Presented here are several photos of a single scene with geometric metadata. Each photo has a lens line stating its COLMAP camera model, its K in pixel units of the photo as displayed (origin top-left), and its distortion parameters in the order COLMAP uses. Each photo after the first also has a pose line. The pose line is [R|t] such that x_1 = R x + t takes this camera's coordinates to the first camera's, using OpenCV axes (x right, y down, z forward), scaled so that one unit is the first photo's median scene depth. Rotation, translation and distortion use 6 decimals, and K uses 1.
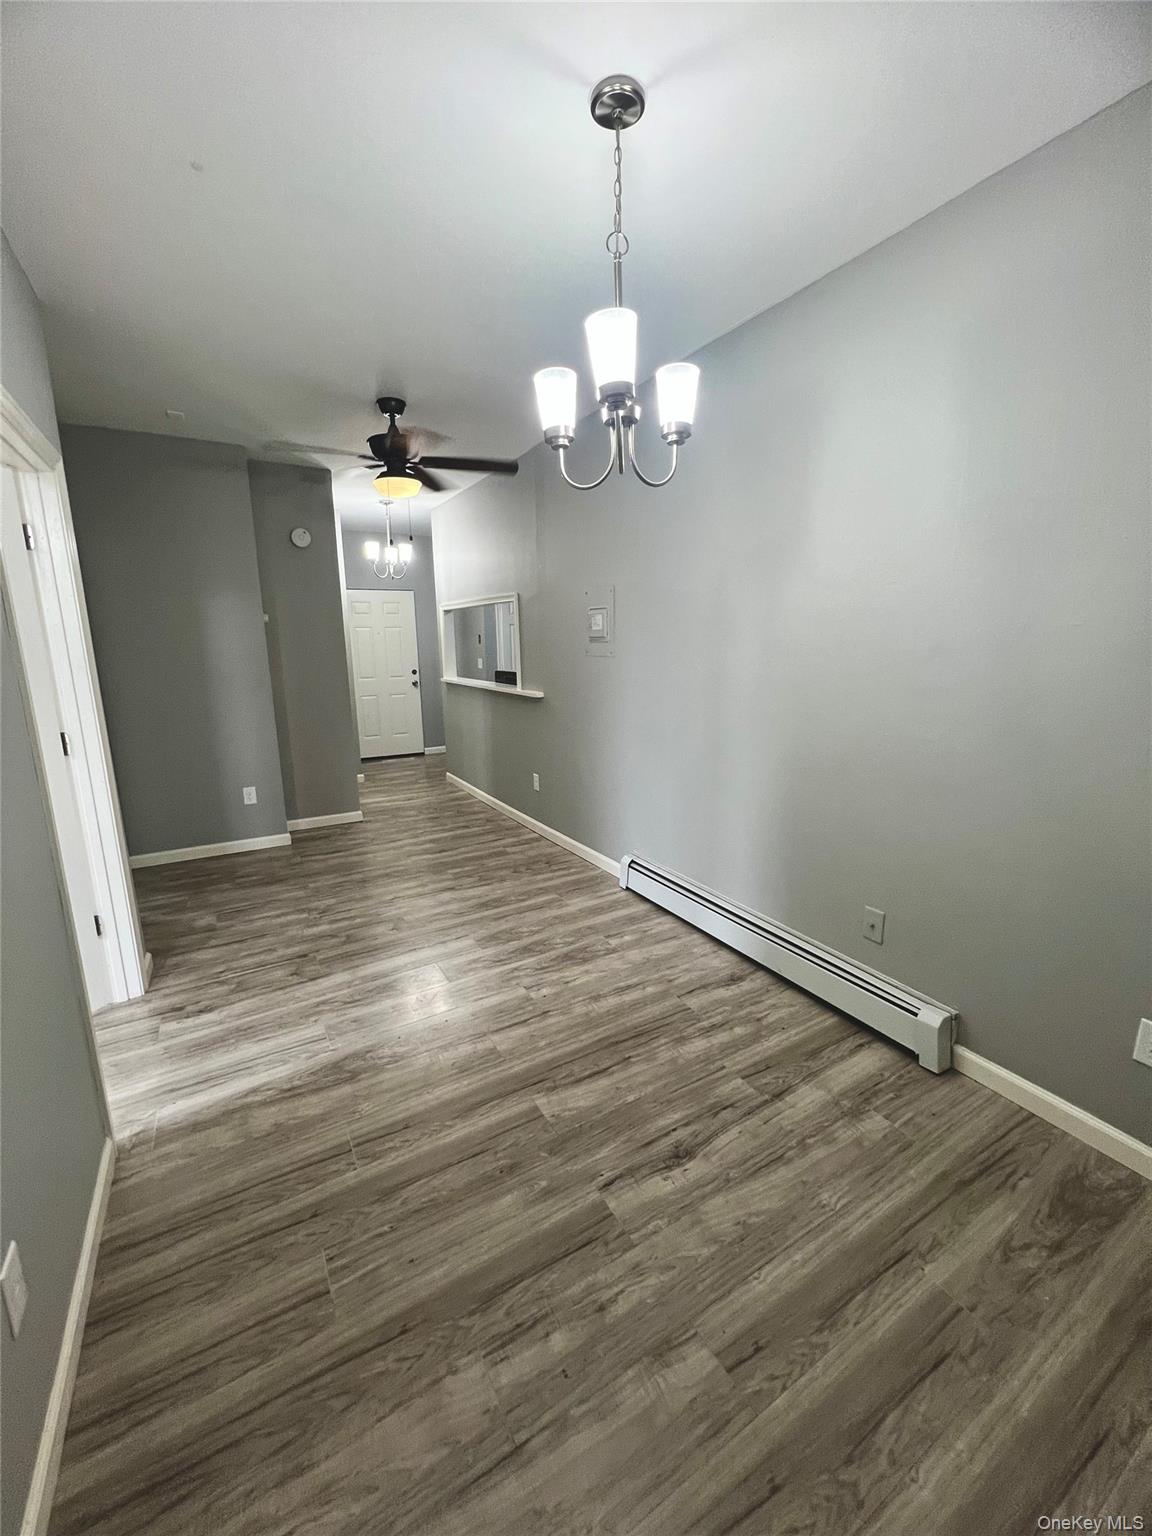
lens RADIAL K [[612.4, 0, 580.3], [0, 612.4, 762.6], [0, 0, 1]] dist [-0.001470, 0.000668]
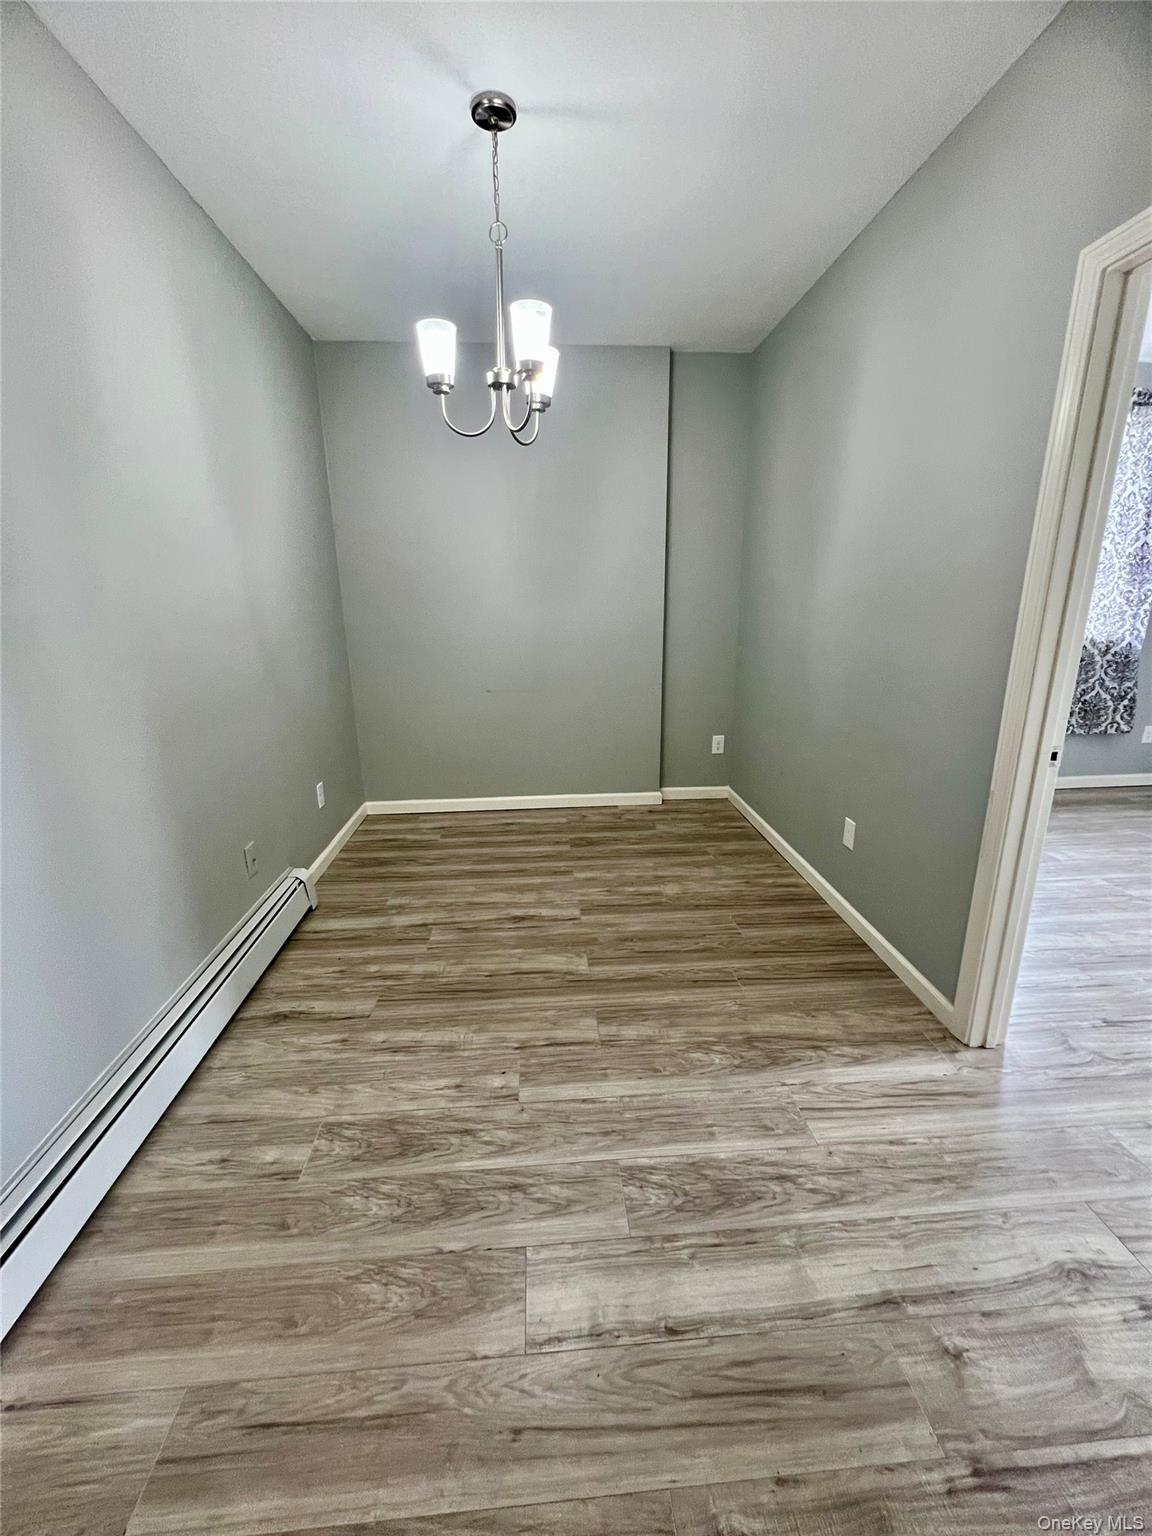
lens RADIAL K [[612.4, 0, 580.3], [0, 612.4, 762.6], [0, 0, 1]] dist [-0.001470, 0.000668]
pose [[-0.895776, -0.094820, 0.434276, -0.506447], [0.111021, 0.898295, 0.425136, -0.291061], [-0.430419, 0.429040, -0.794144, 1.677453]]
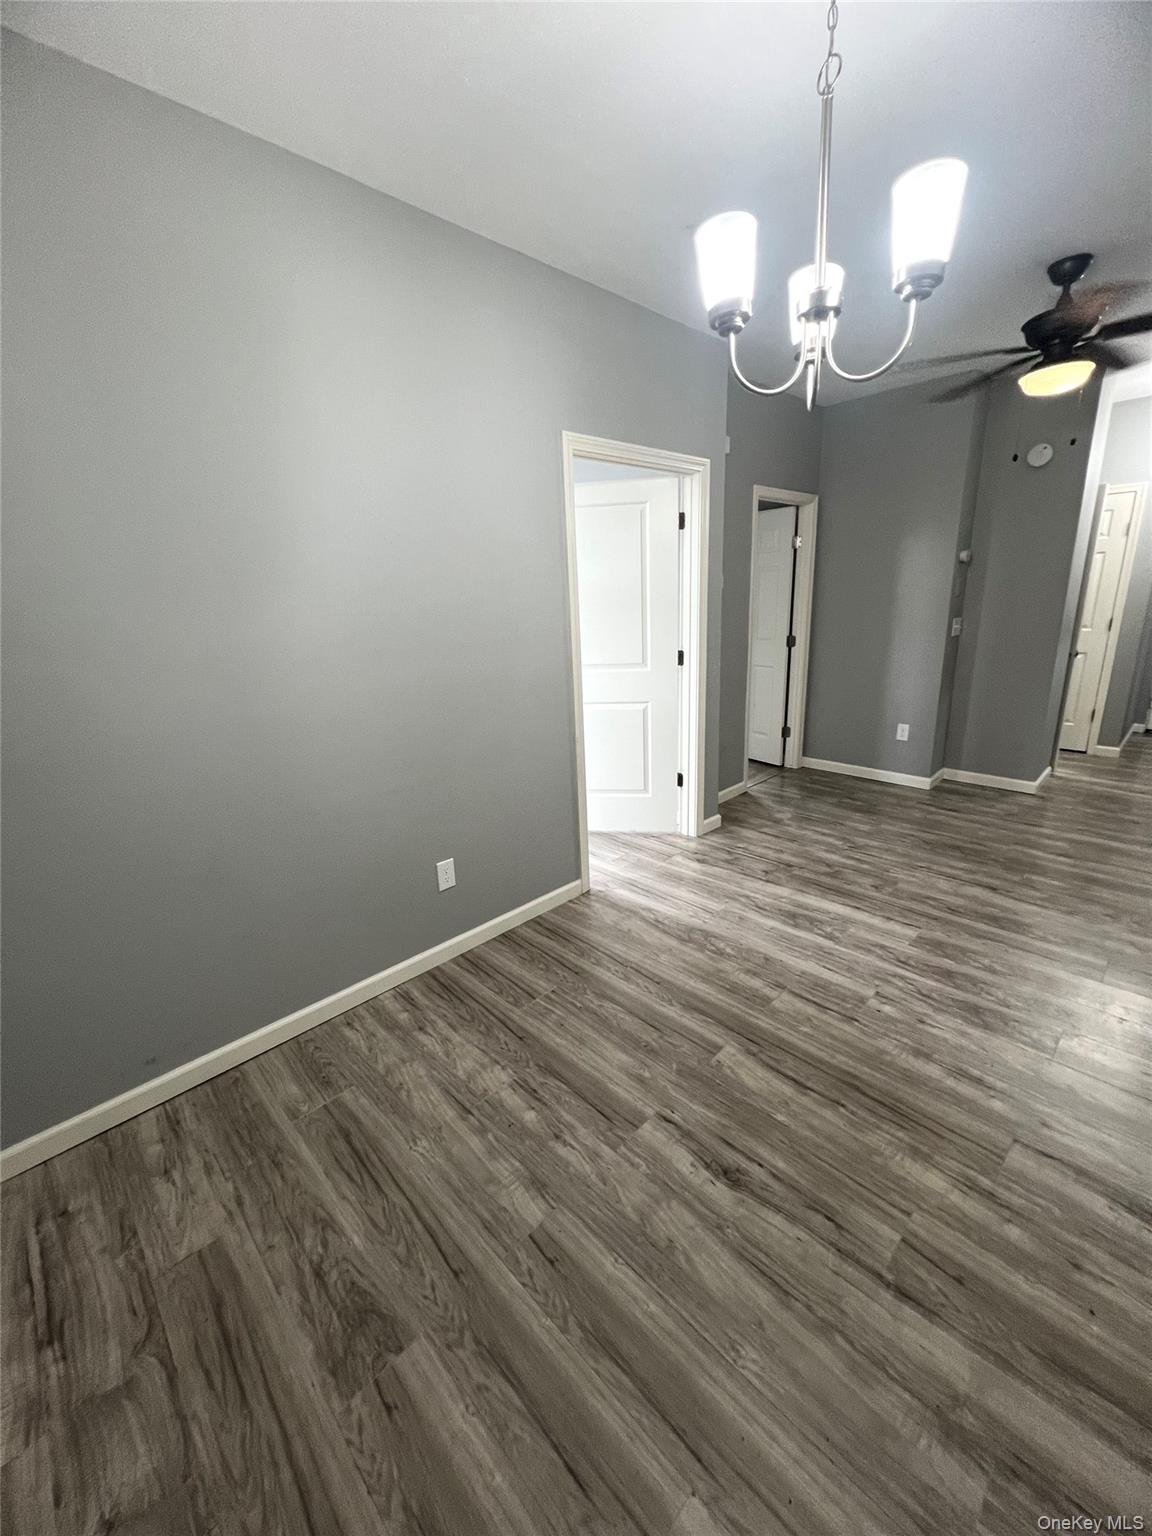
lens RADIAL K [[612.4, 0, 580.3], [0, 612.4, 762.6], [0, 0, 1]] dist [-0.001470, 0.000668]
pose [[0.238085, 0.260199, -0.935741, 0.675011], [-0.157960, 0.960992, 0.227030, -0.097893], [0.958313, 0.093757, 0.269899, 0.411843]]
